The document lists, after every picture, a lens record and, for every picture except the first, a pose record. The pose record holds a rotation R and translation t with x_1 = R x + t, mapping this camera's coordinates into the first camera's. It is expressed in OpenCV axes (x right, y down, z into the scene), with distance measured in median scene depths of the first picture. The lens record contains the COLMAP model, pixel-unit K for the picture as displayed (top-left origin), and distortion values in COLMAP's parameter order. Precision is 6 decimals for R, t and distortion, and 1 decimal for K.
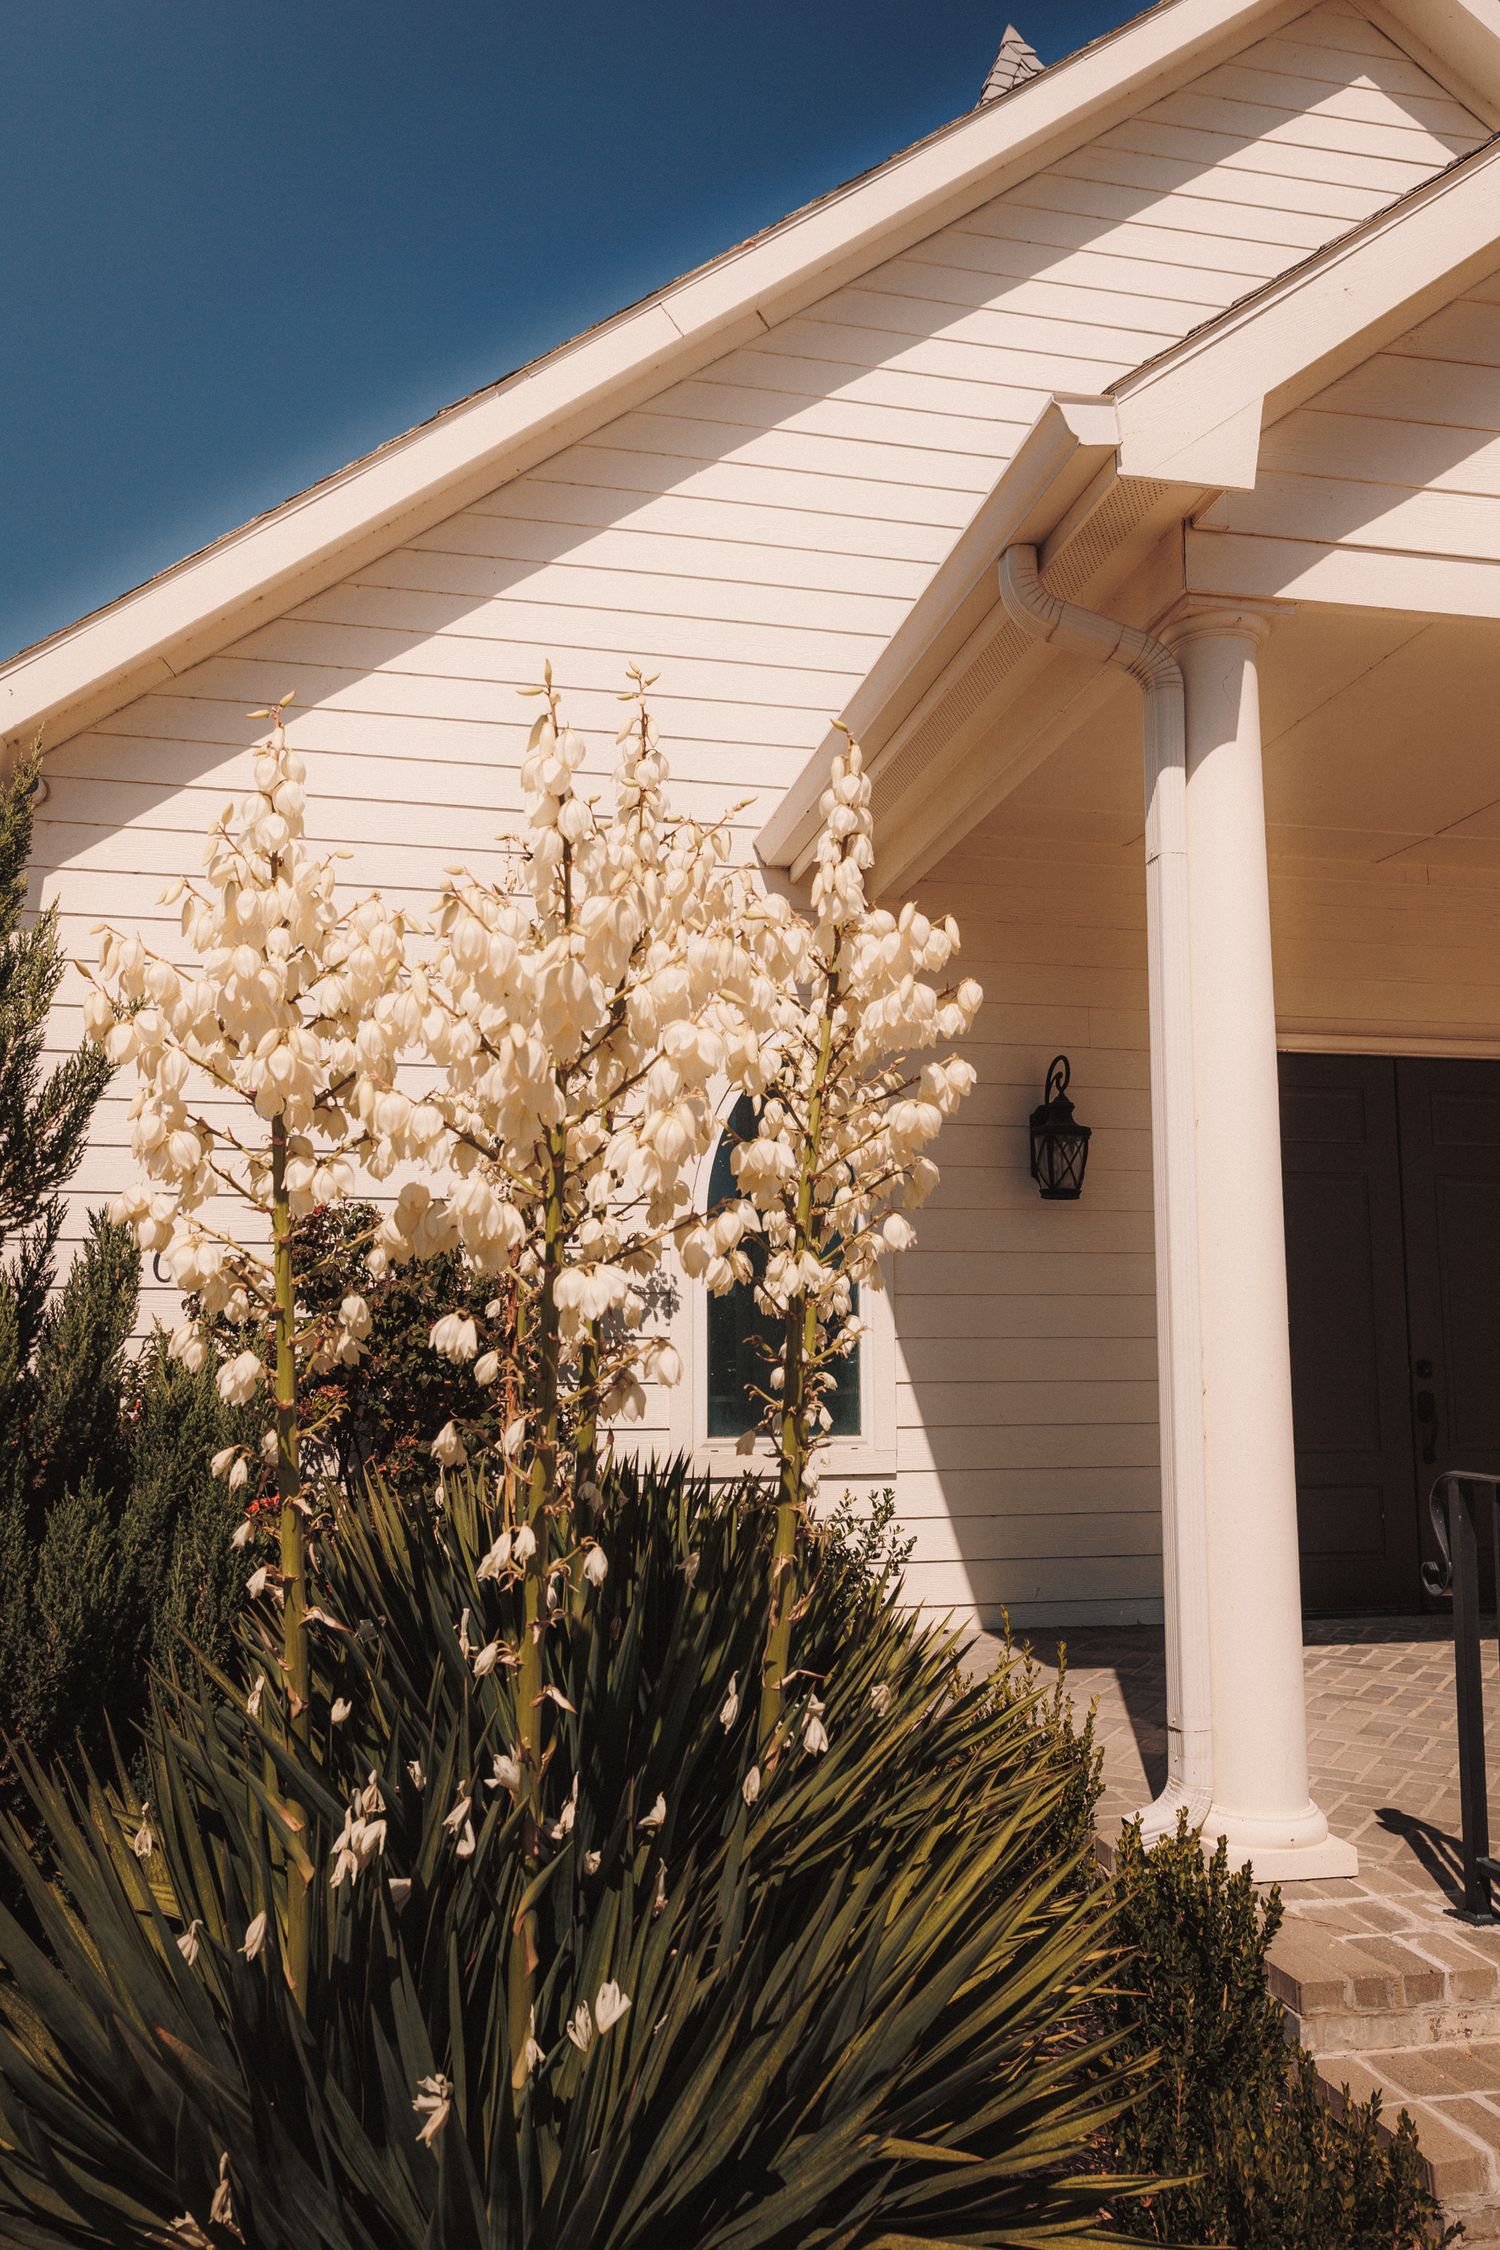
lens RADIAL K [[1558.2, 0, 750.0], [0, 1558.2, 1125.0], [0, 0, 1]] dist [-0.000330, 0.001533]
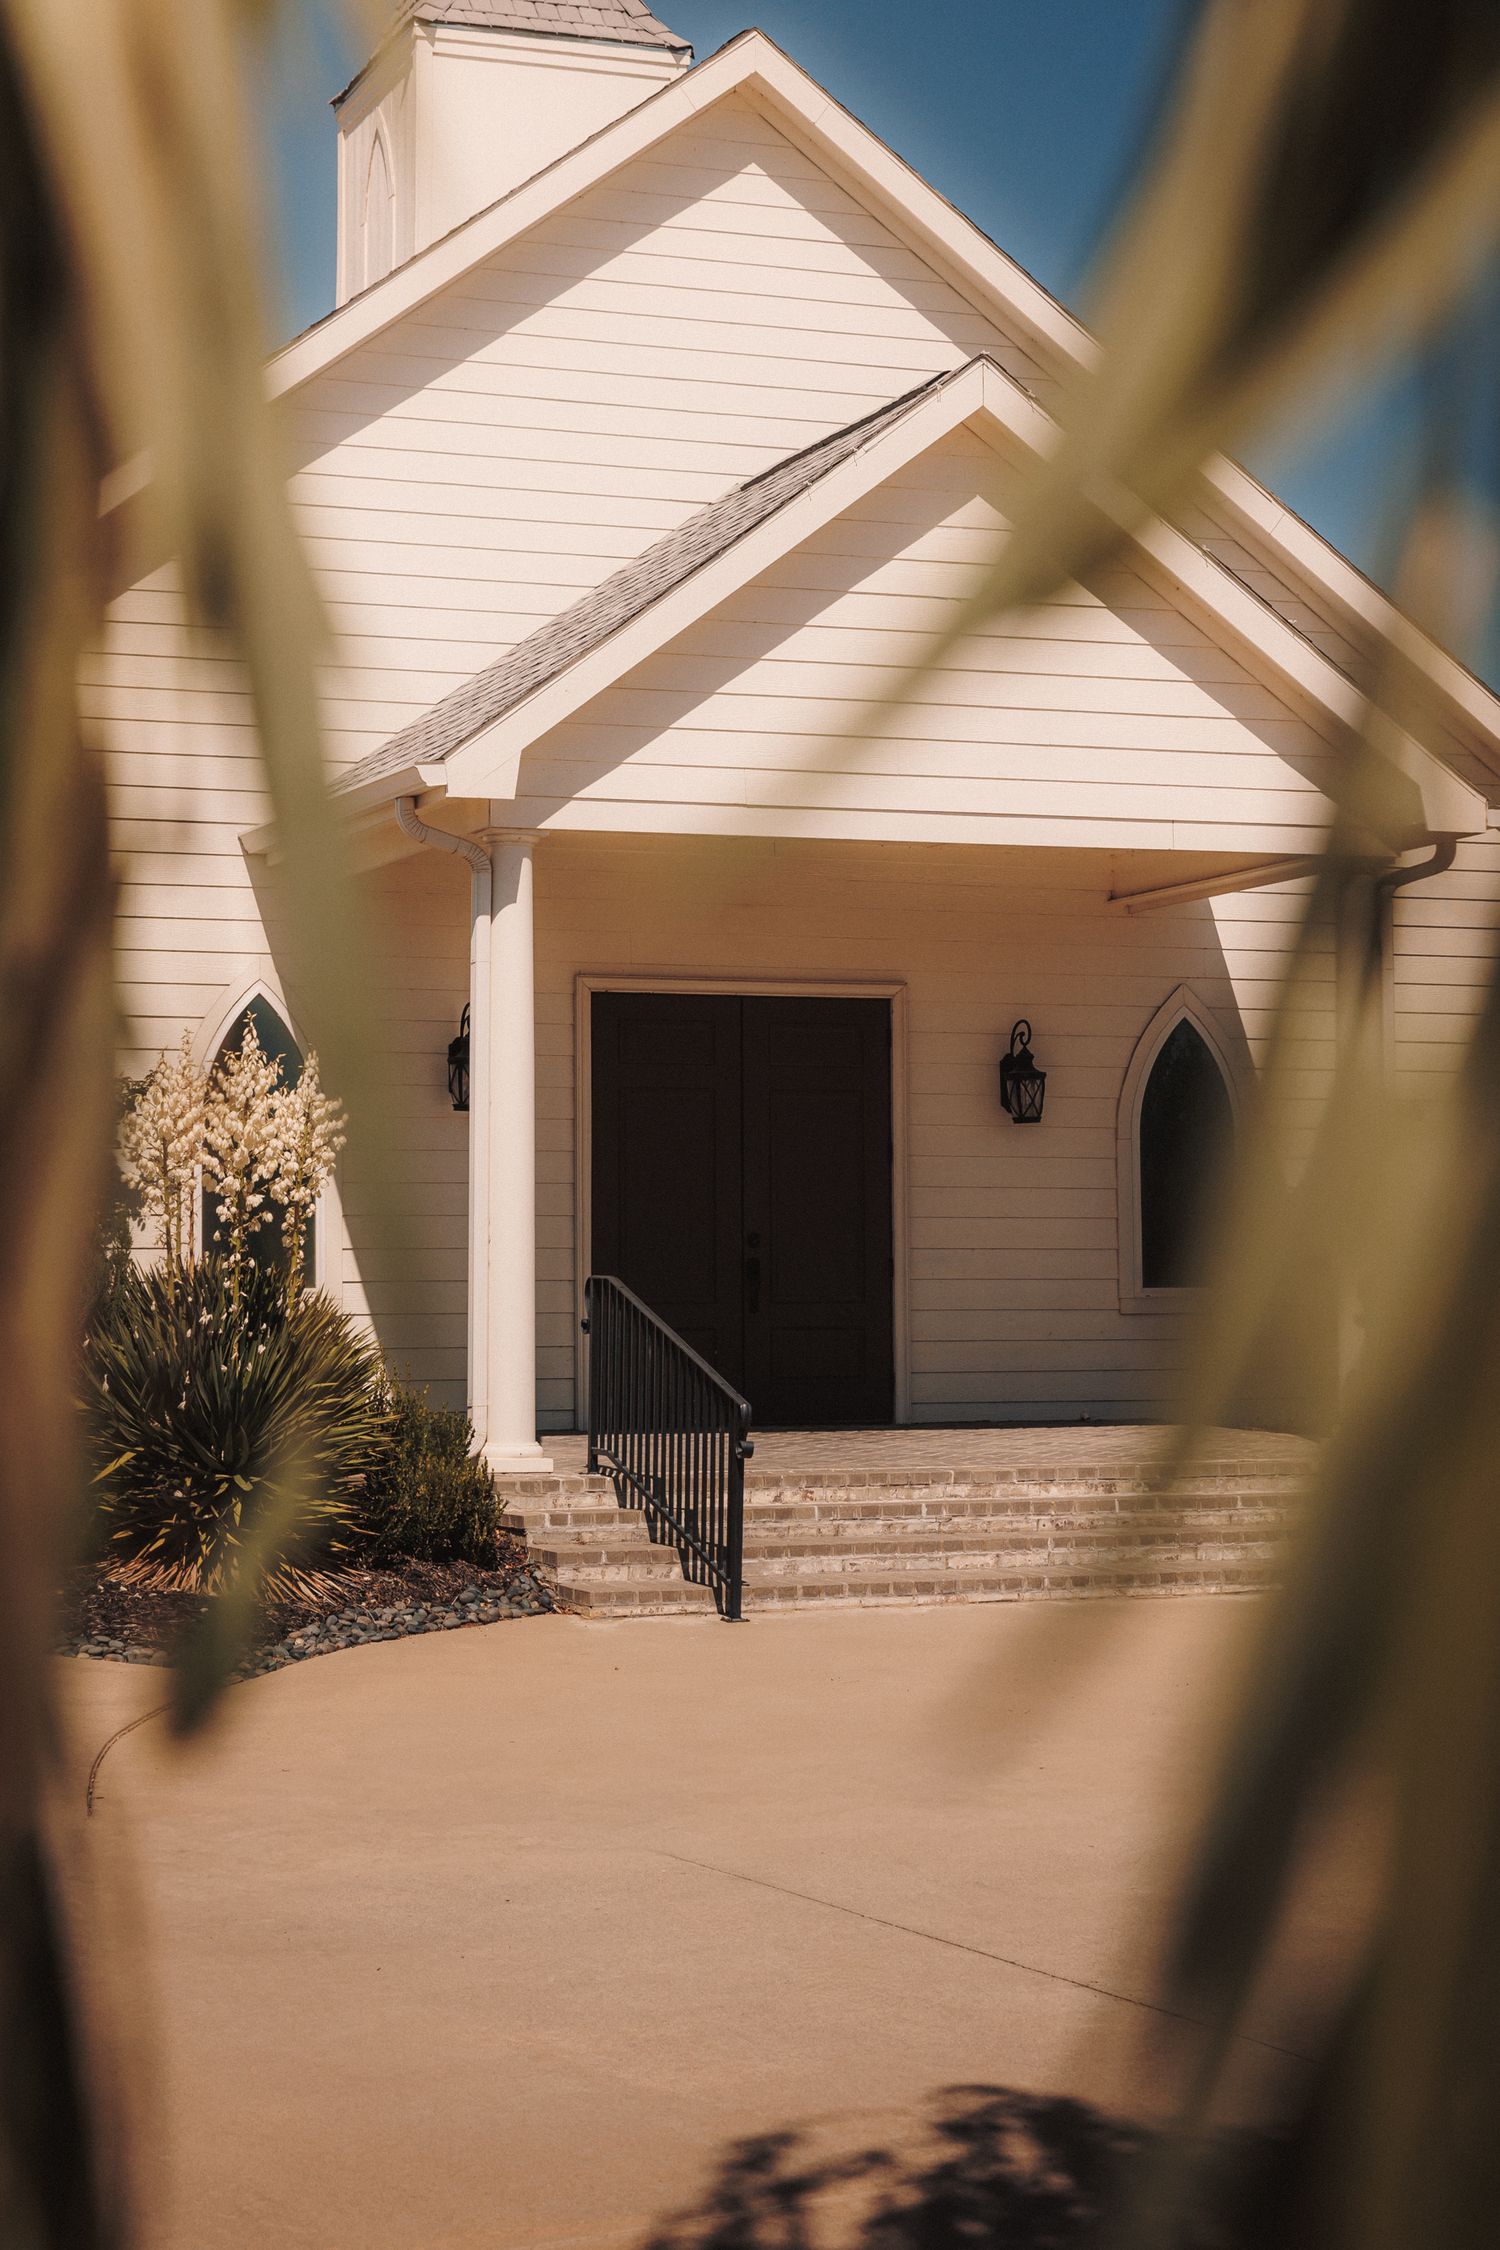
lens RADIAL K [[3999.3, 0, 750.0], [0, 3999.3, 1125.0], [0, 0, 1]] dist [0.011387, 0.048329]
pose [[0.984285, 0.004963, 0.176518, -0.268340], [-0.024084, 0.994037, 0.106348, -0.503595], [-0.174938, -0.108928, 0.978535, -3.864304]]
